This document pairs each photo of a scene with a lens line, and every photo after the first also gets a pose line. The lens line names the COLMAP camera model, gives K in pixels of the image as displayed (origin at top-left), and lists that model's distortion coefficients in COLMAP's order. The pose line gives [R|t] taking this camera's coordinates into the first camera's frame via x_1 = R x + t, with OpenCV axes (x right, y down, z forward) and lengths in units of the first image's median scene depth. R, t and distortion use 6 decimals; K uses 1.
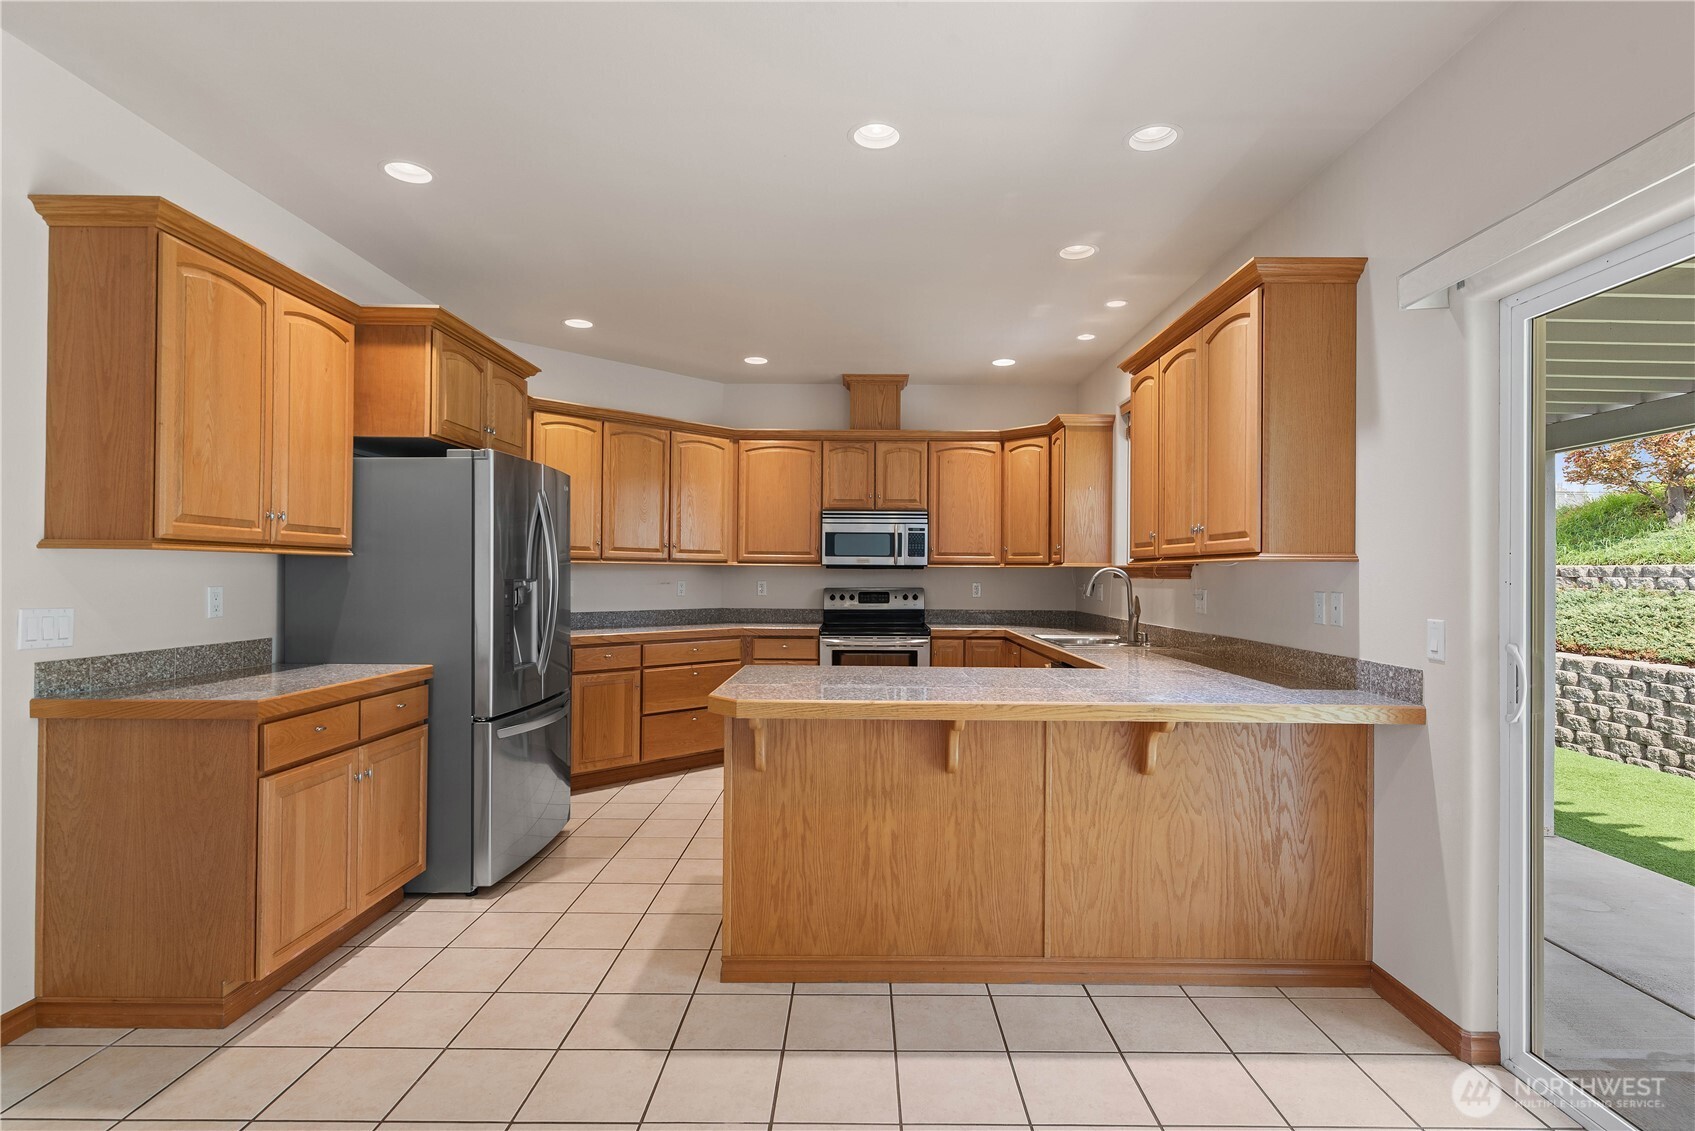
lens RADIAL K [[830.5, 0, 856.6], [0, 830.5, 568.8], [0, 0, 1]] dist [0.001435, 0.001001]
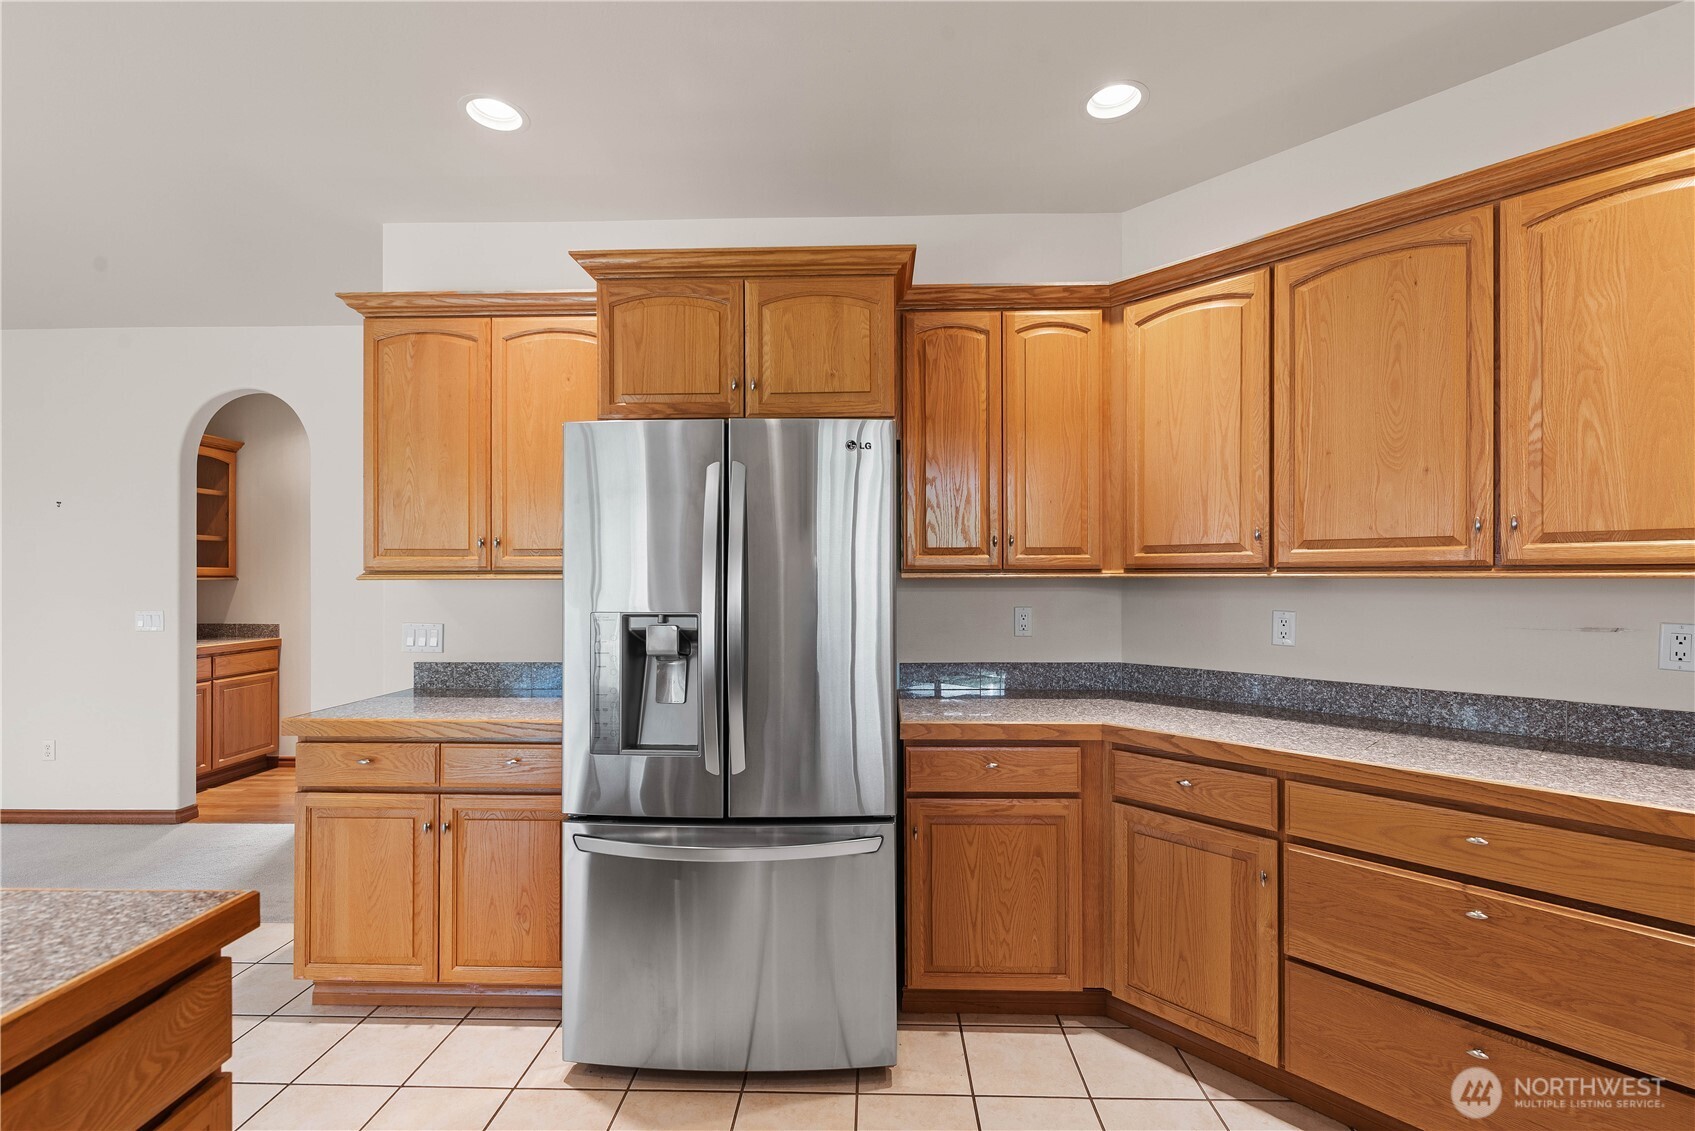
lens RADIAL K [[743.6, 0, 853.2], [0, 743.6, 573.4], [0, 0, 1]] dist [0.000600, 0.000289]
pose [[-0.022515, -0.008122, -0.999714, 0.151295], [0.009733, 0.999918, -0.008343, -0.011039], [0.999699, -0.009918, -0.022434, 1.120491]]
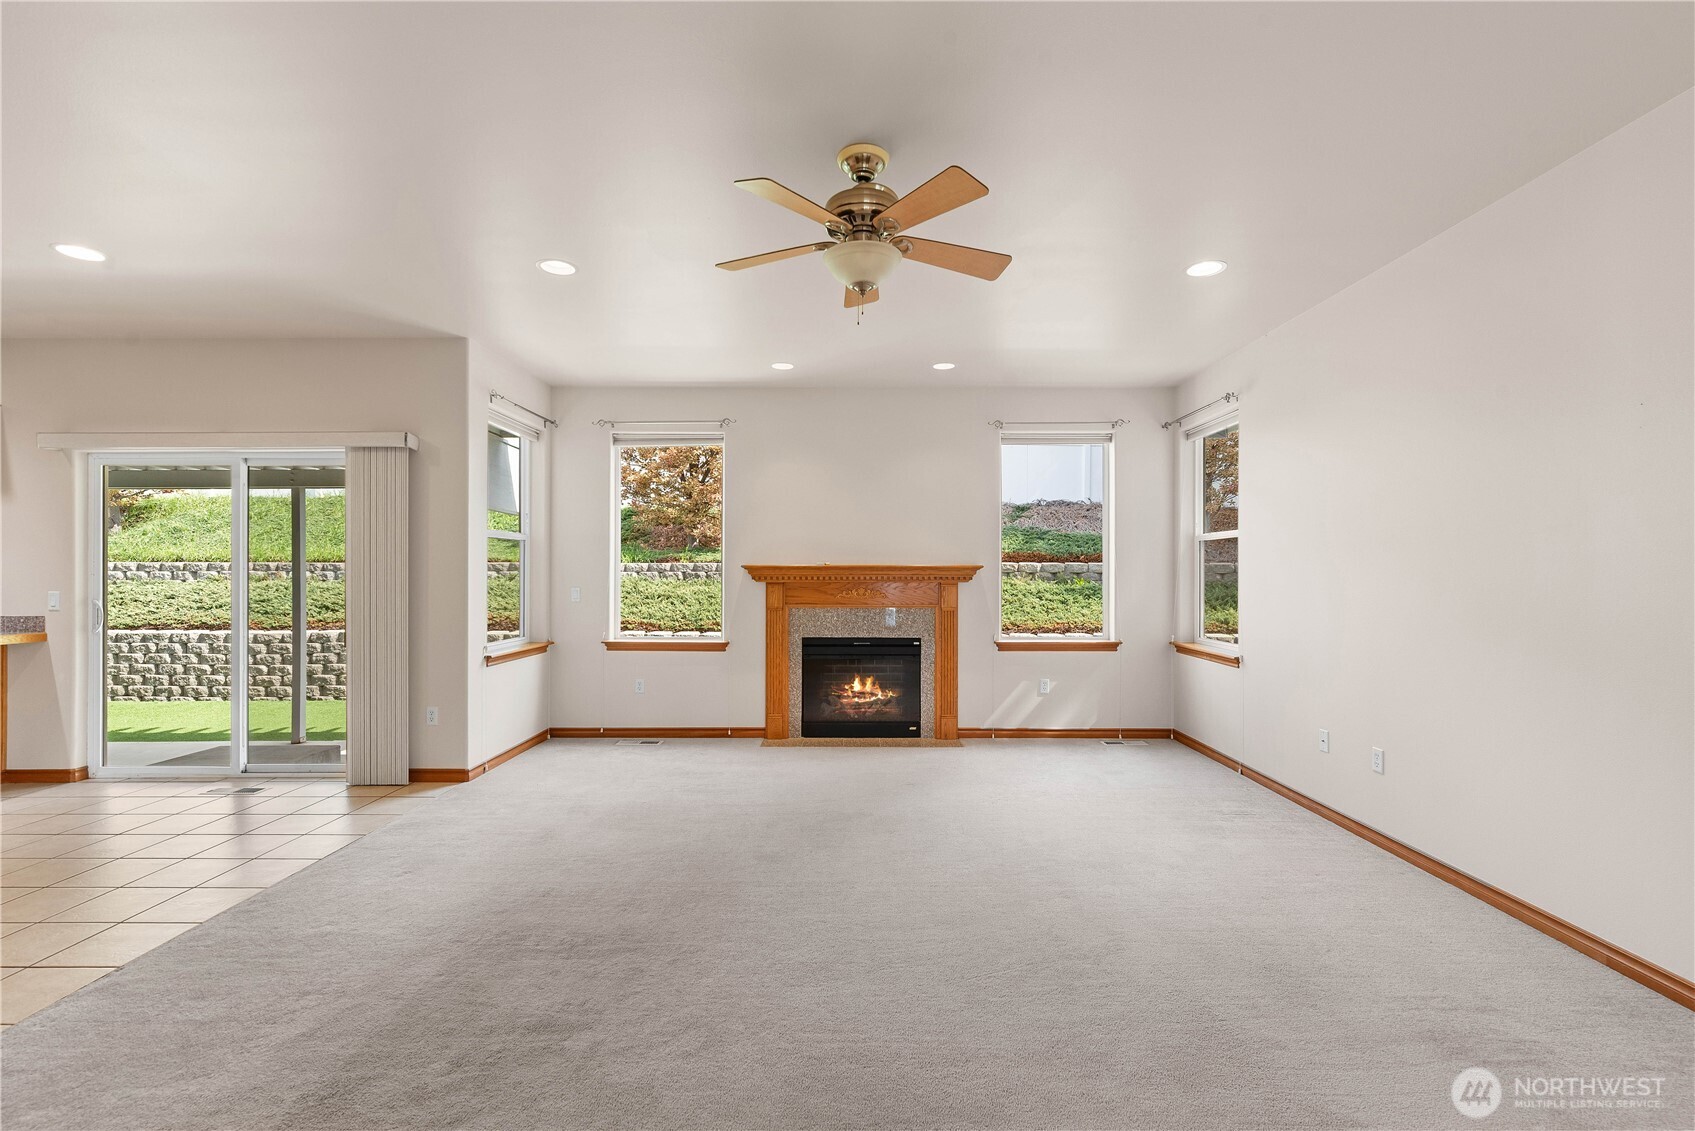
lens RADIAL K [[743.6, 0, 858.1], [0, 743.6, 574.4], [0, 0, 1]] dist [0.000600, 0.000289]
pose [[-0.008192, -0.008208, 0.999933, -0.808943], [-0.007029, 0.999942, 0.008150, -0.009838], [-0.999942, -0.006962, -0.008249, -0.696176]]
